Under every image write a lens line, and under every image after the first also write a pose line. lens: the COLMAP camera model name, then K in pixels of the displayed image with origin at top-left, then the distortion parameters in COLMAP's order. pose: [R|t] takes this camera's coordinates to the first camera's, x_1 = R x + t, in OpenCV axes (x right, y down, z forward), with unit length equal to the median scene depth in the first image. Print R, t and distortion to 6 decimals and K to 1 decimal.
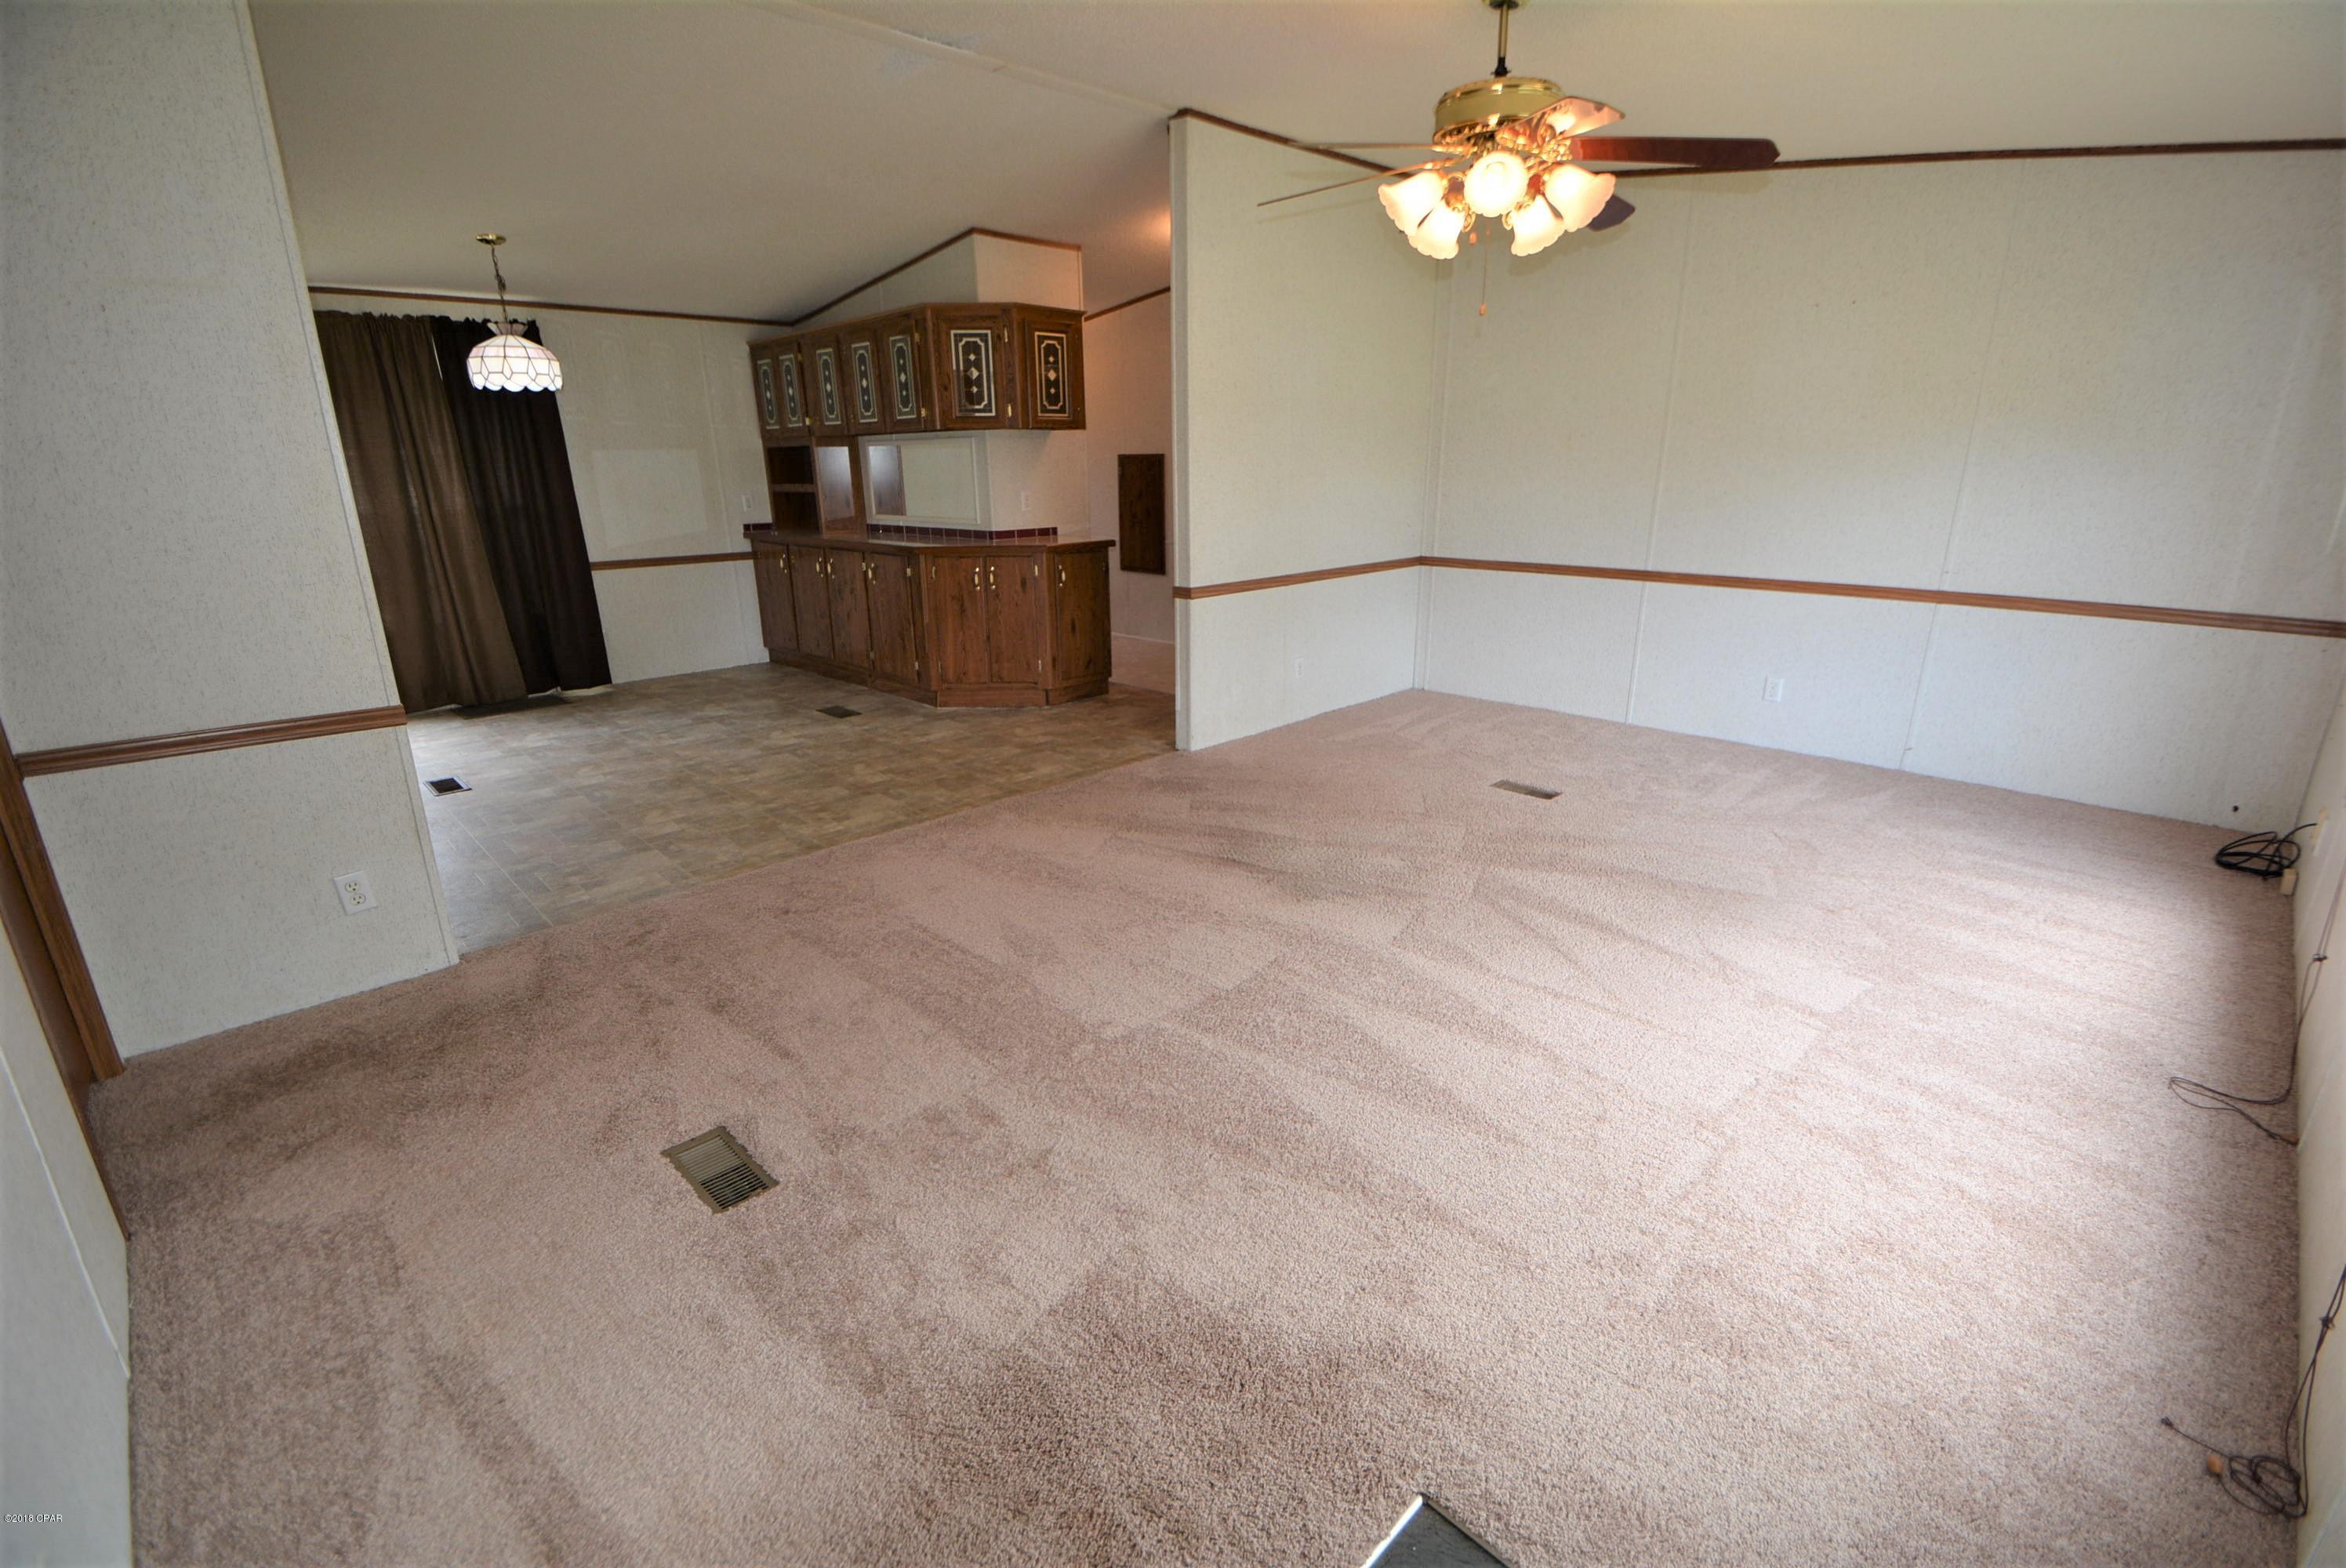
lens RADIAL K [[1030.8, 0, 1182.8], [0, 1030.8, 775.7], [0, 0, 1]] dist [0.006566, -0.011491]
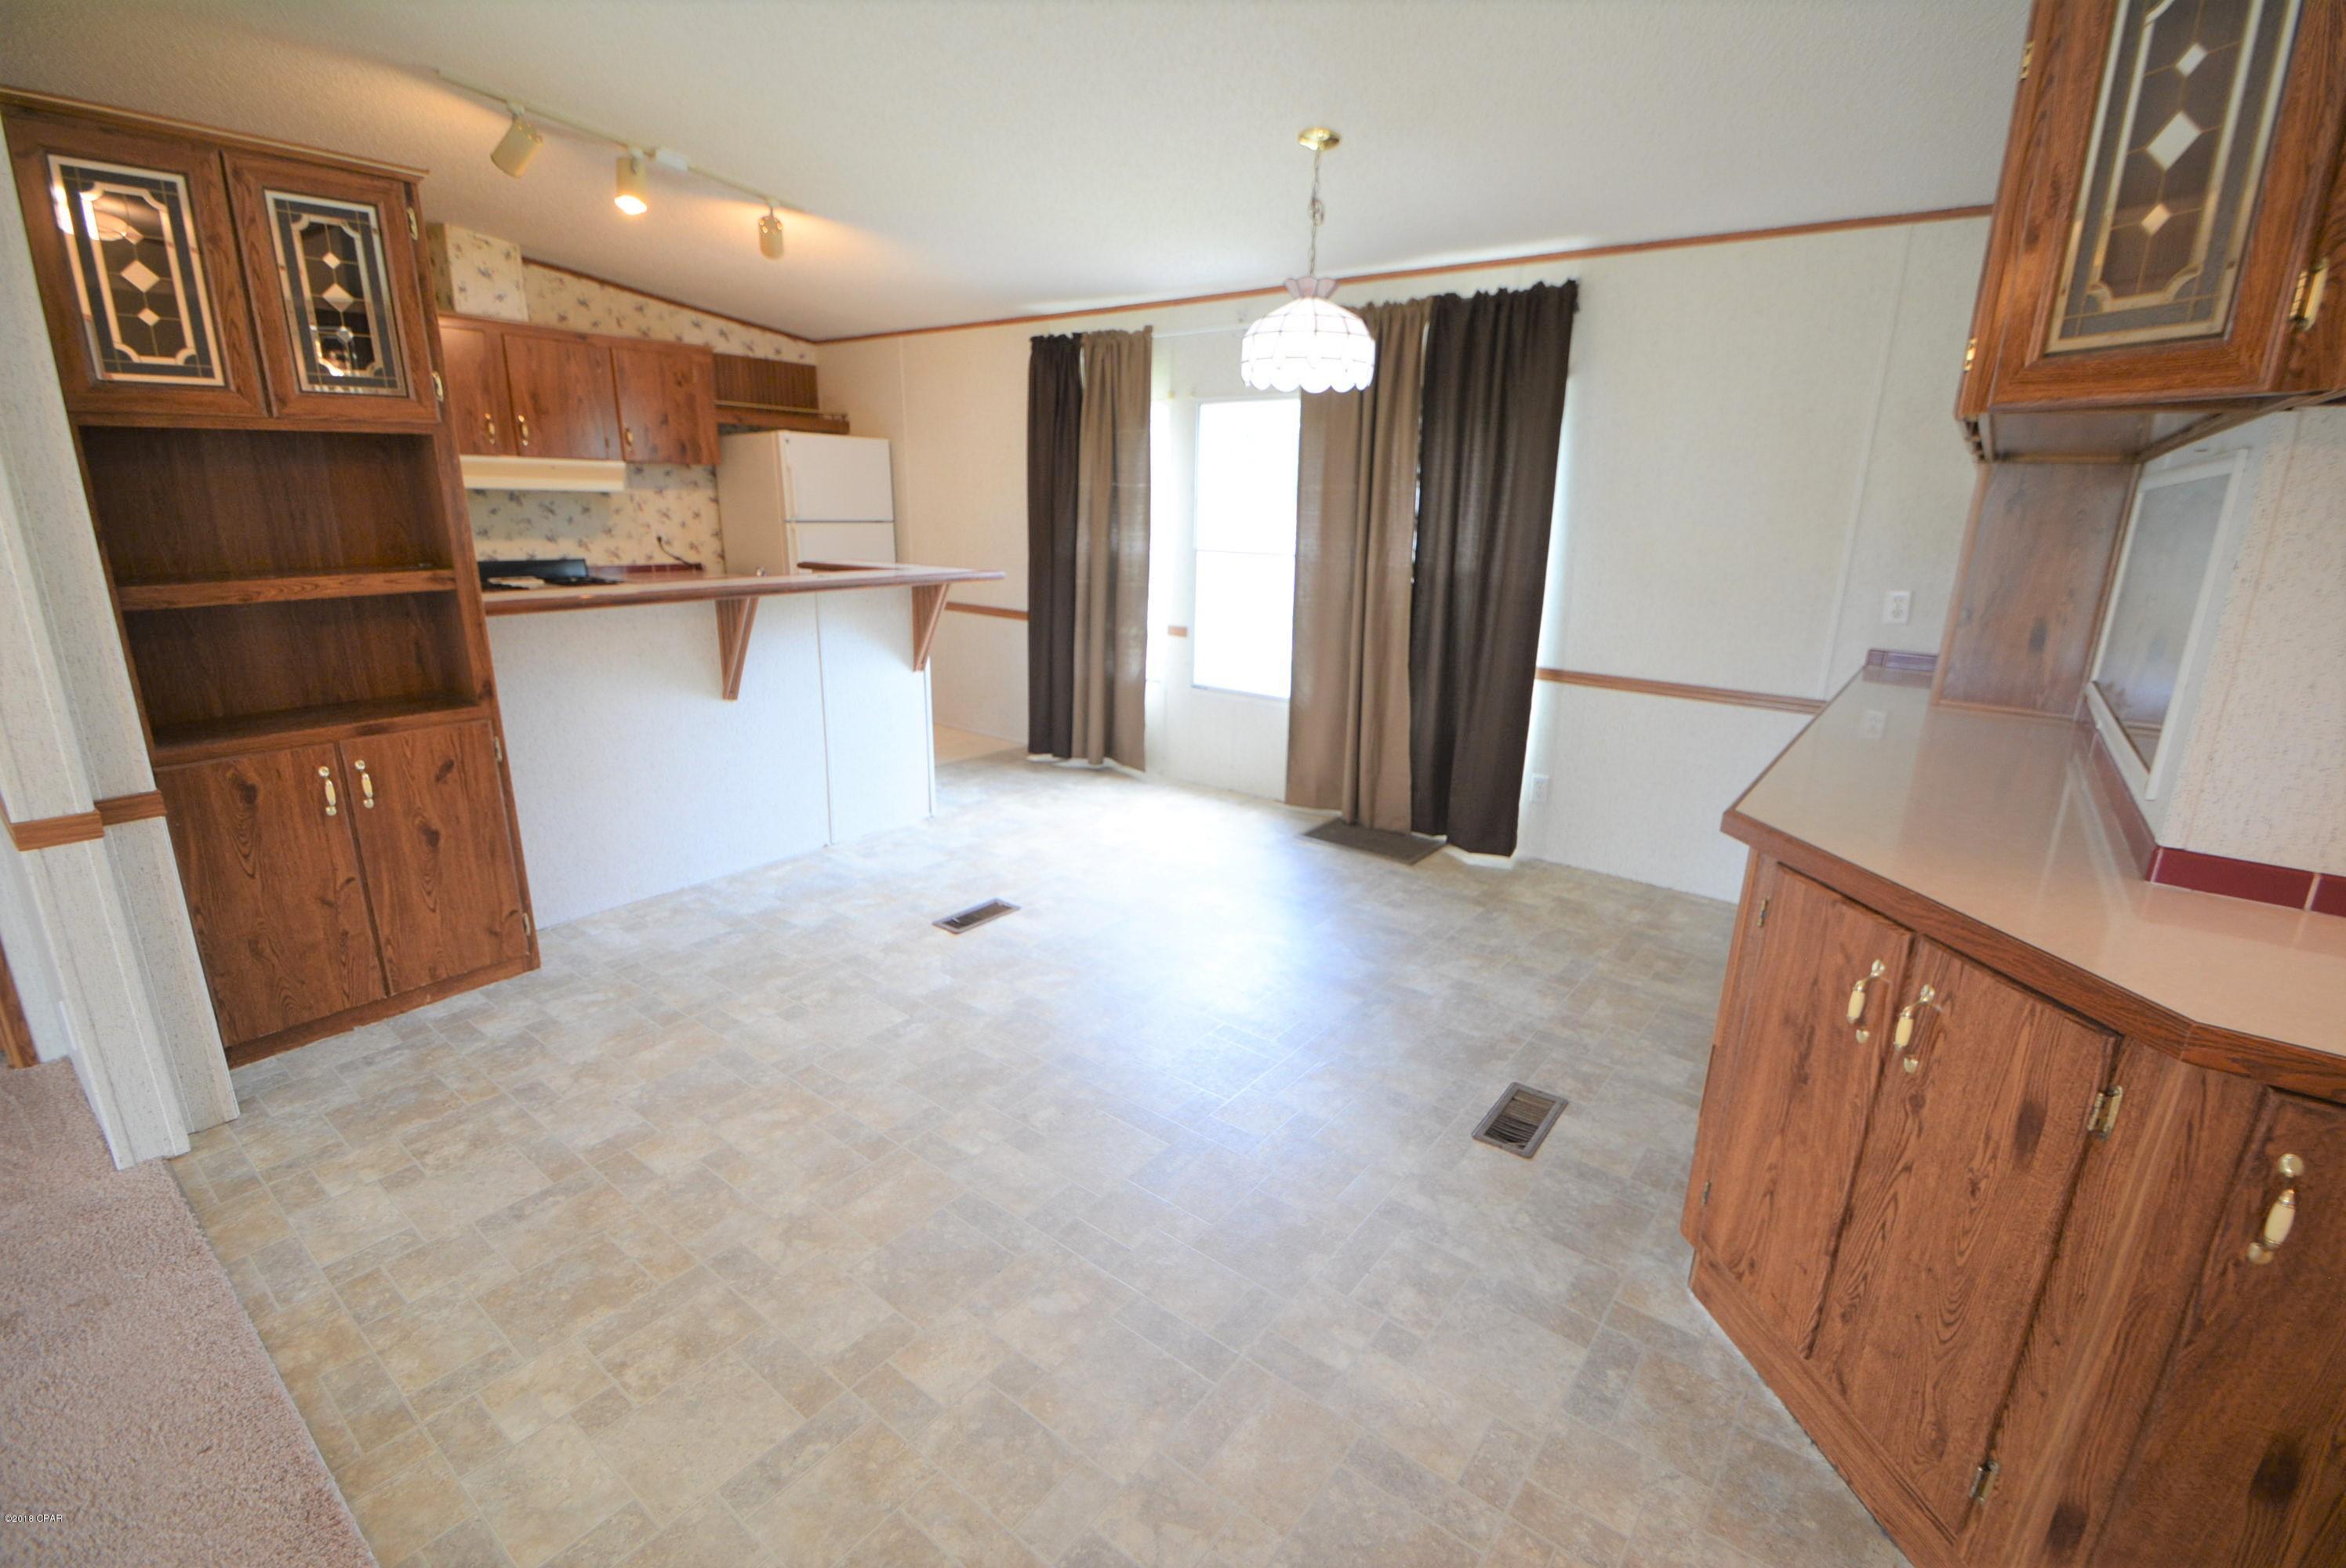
lens RADIAL K [[1030.8, 0, 1187.3], [0, 1030.8, 773.9], [0, 0, 1]] dist [0.006566, -0.011491]
pose [[0.137369, 0.271730, -0.952519, 0.003034], [-0.315005, 0.923696, 0.218079, -0.245071], [0.939096, 0.270090, 0.212484, 0.776803]]
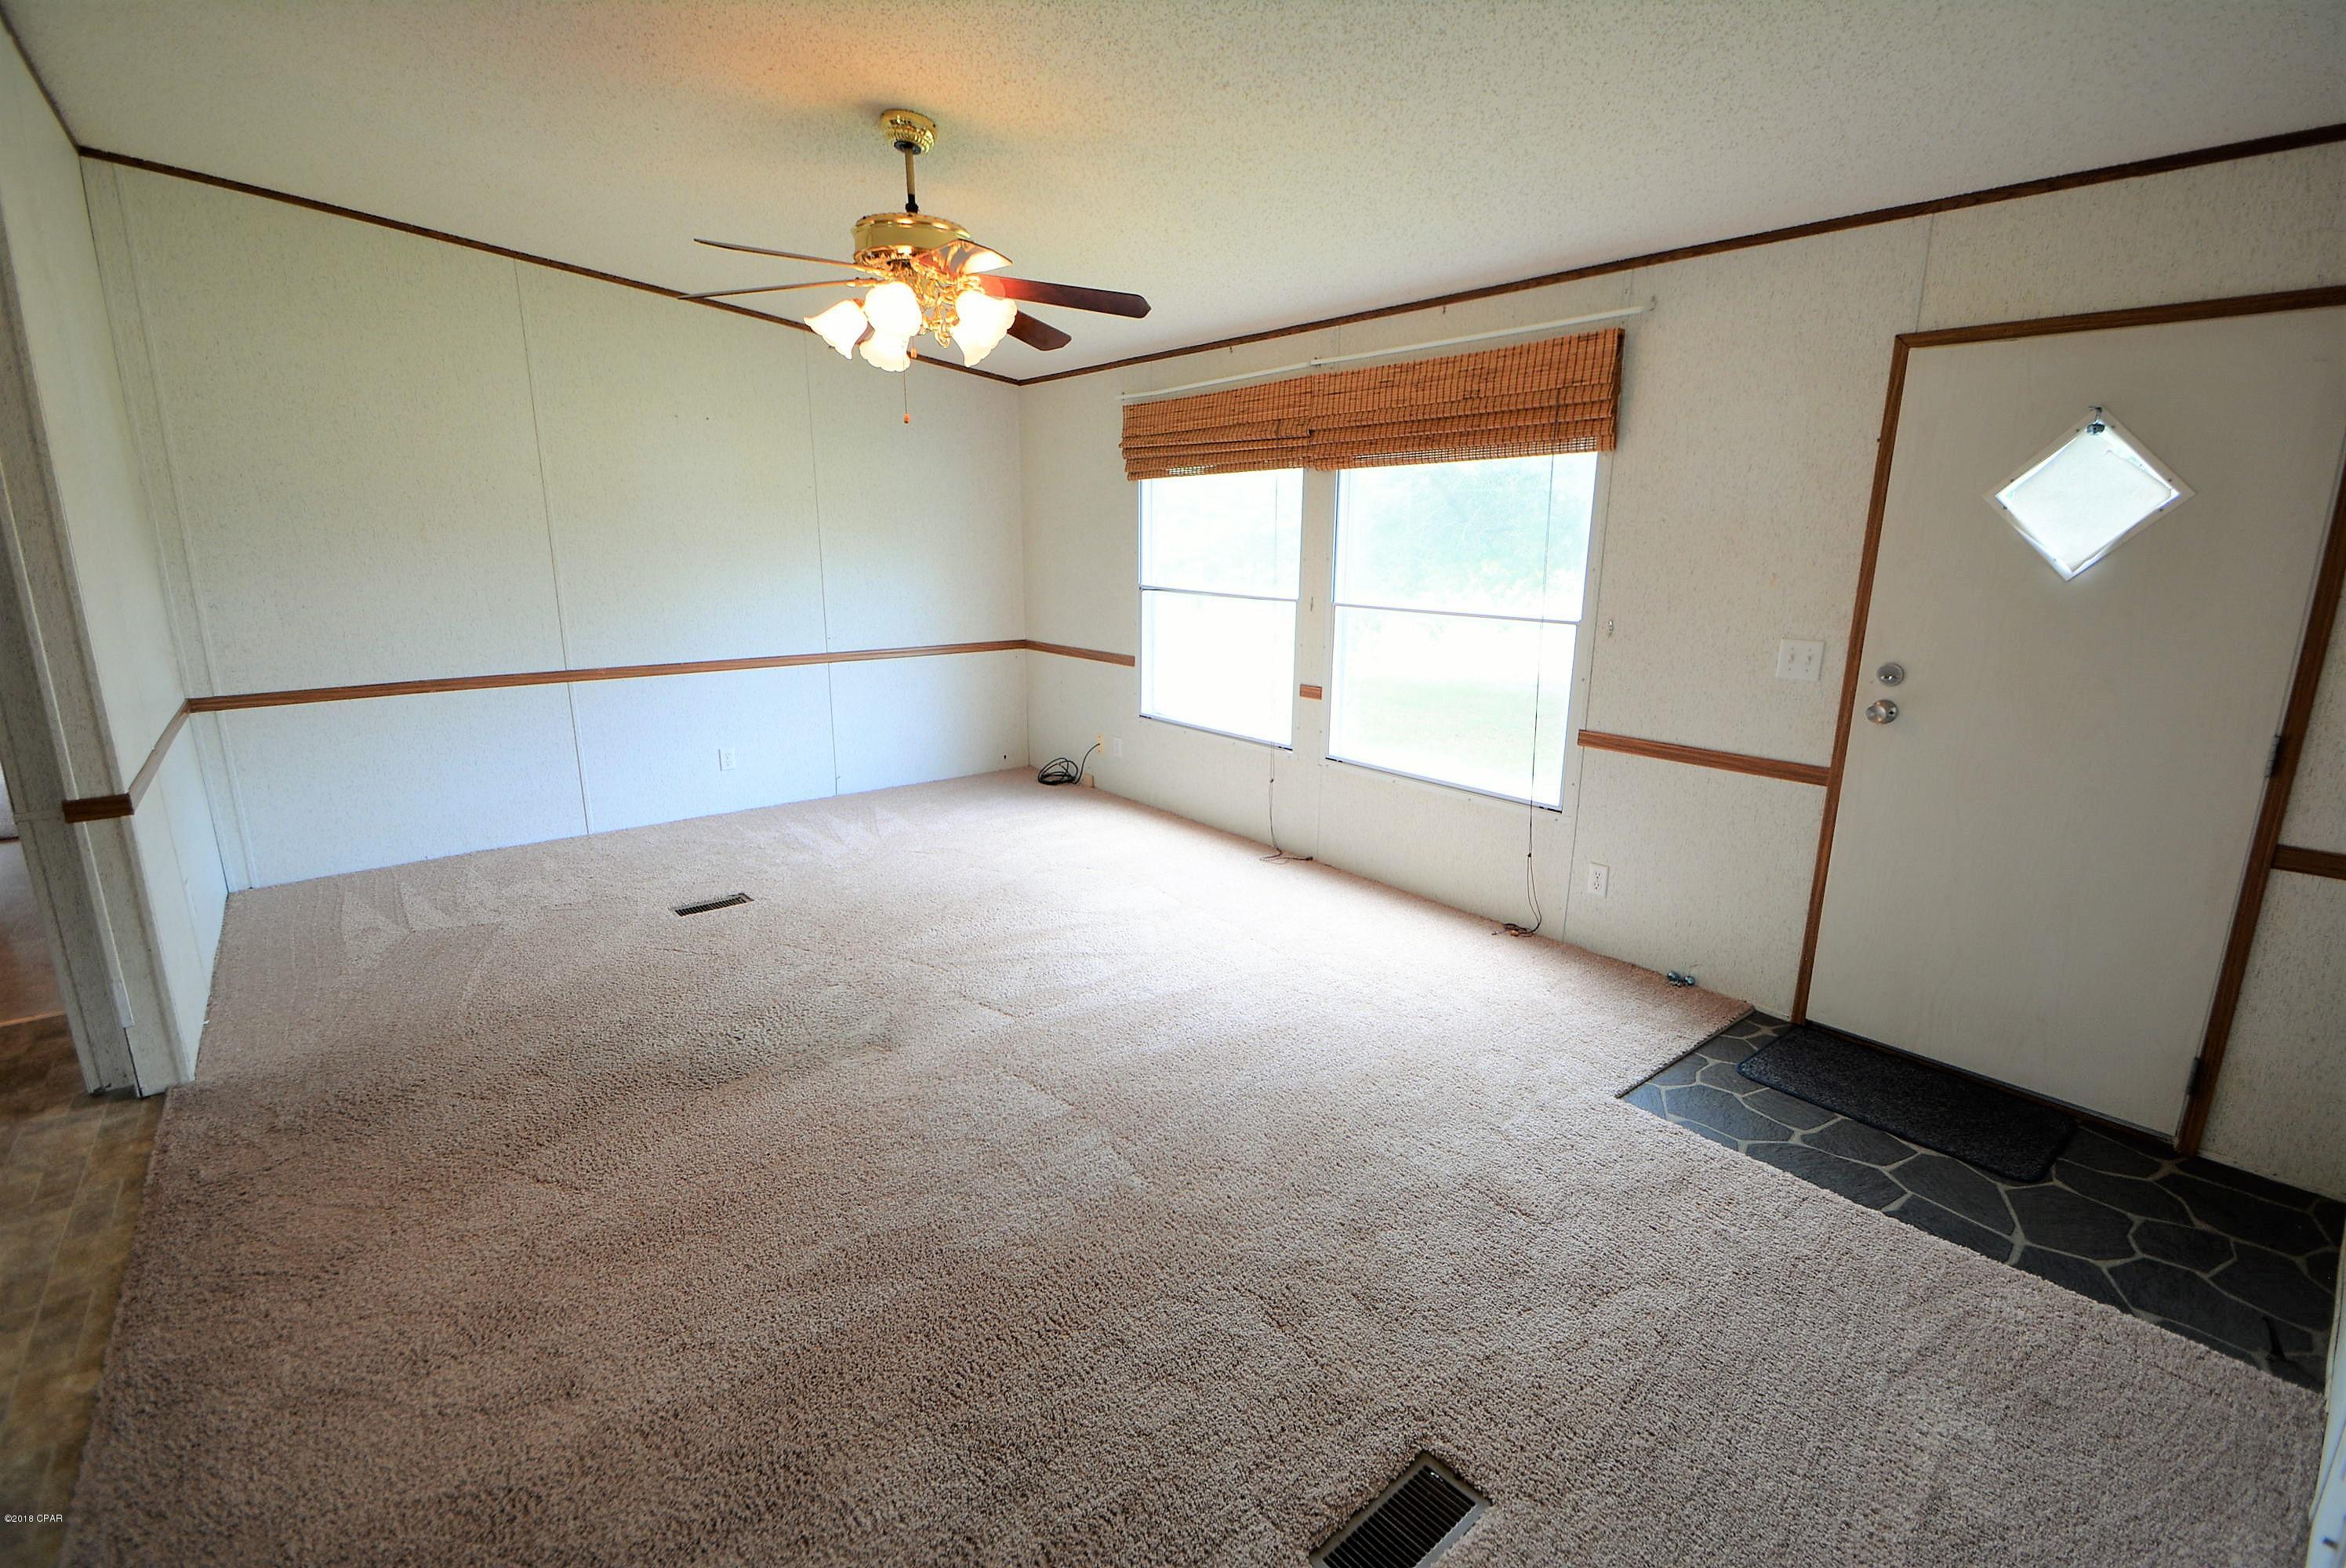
lens RADIAL K [[1030.8, 0, 1181.3], [0, 1030.8, 773.1], [0, 0, 1]] dist [0.006566, -0.011491]
pose [[0.085262, -0.211546, 0.973642, -0.388784], [0.291507, 0.939738, 0.178652, -0.107159], [-0.952761, 0.268592, 0.141791, 0.335529]]
